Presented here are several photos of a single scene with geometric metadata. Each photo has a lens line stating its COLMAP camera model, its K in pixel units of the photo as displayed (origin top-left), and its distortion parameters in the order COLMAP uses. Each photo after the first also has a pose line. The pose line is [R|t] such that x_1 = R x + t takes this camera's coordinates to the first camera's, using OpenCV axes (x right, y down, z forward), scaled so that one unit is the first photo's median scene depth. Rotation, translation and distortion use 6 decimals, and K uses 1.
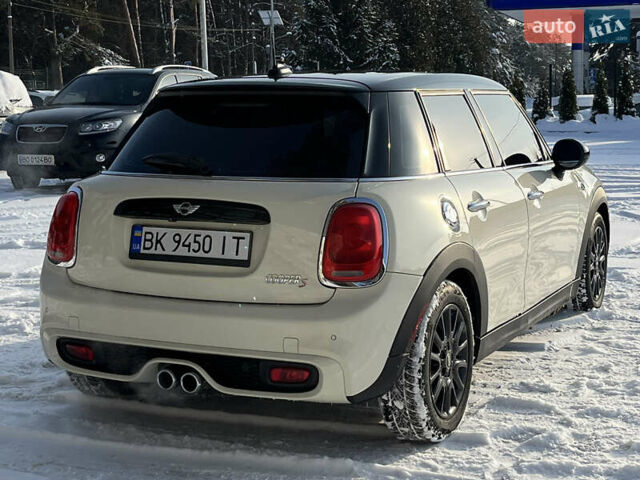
lens RADIAL K [[1127.6, 0, 319.7], [0, 1127.6, 237.3], [0, 0, 1]] dist [0.109250, 0.000000]
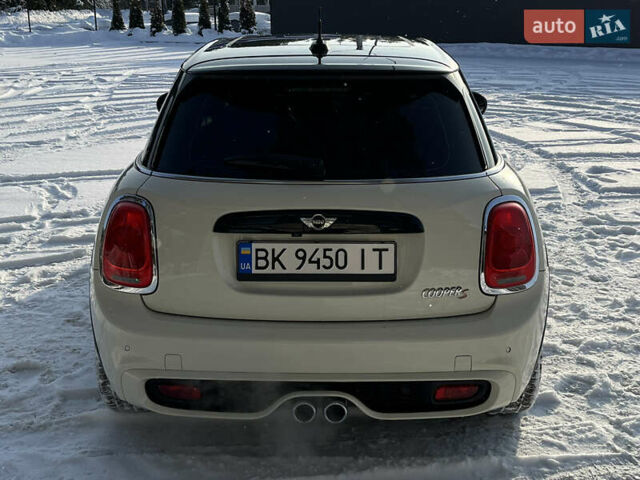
lens RADIAL K [[814.8, 0, 317.0], [0, 814.8, 237.0], [0, 0, 1]] dist [0.072942, 0.000000]
pose [[0.902205, -0.112952, 0.416254, -0.378524], [0.048979, 0.985687, 0.161311, -0.114335], [-0.428517, -0.125148, 0.894825, 0.432495]]
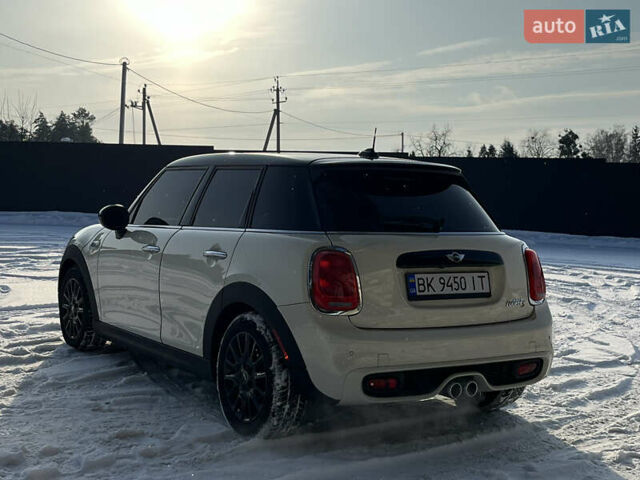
lens RADIAL K [[958.4, 0, 324.7], [0, 958.4, 244.9], [0, 0, 1]] dist [0.071065, 0.000000]
pose [[0.503148, -0.024837, 0.863843, -1.147824], [0.077000, 0.996900, -0.016187, -0.033057], [-0.860763, 0.074660, 0.503501, 0.562114]]
